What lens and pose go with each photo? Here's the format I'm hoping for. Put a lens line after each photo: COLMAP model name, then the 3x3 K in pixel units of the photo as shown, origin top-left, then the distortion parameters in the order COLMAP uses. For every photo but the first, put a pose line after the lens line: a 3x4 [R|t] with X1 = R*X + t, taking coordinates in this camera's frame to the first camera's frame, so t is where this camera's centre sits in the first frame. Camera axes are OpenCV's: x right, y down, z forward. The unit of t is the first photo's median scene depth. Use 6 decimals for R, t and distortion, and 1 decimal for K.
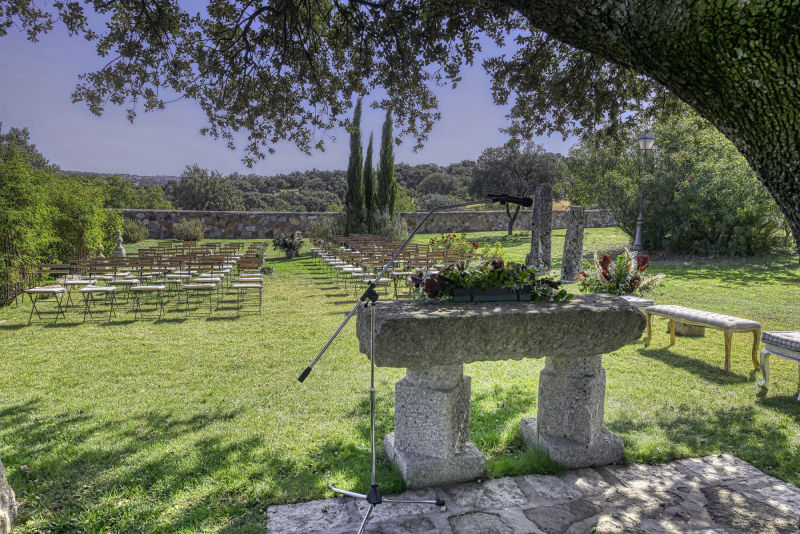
lens RADIAL K [[550.8, 0, 404.2], [0, 550.8, 267.9], [0, 0, 1]] dist [-0.026805, 0.002913]
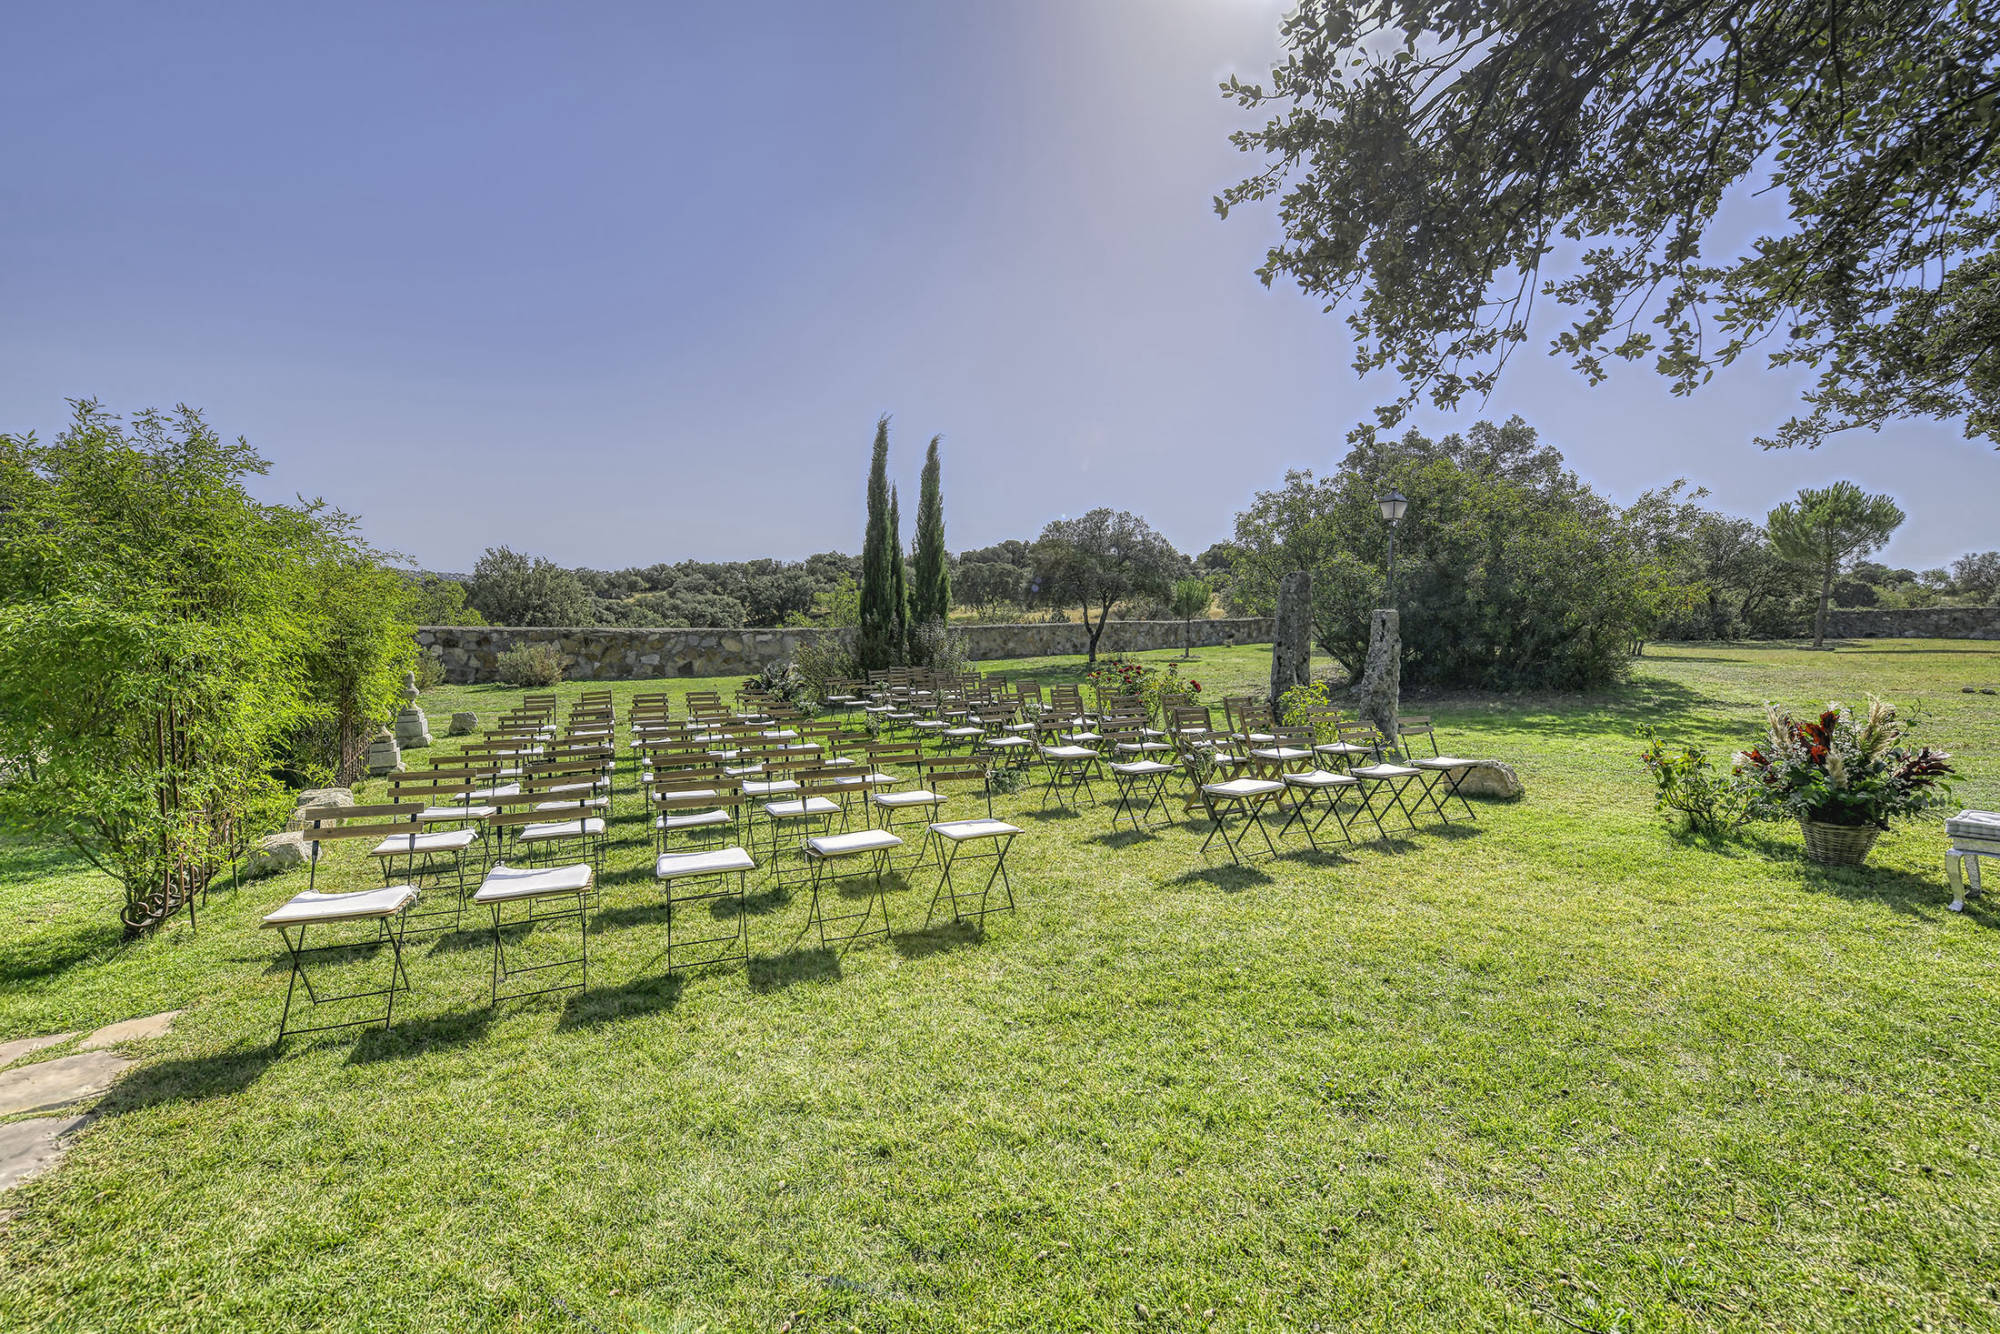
lens RADIAL K [[814.8, 0, 999.2], [0, 814.8, 657.2], [0, 0, 1]] dist [-0.023718, -0.000445]
pose [[0.974772, -0.018499, 0.222433, -0.125339], [0.032698, 0.997643, -0.060324, -0.015360], [-0.220793, 0.066075, 0.973080, 0.155066]]
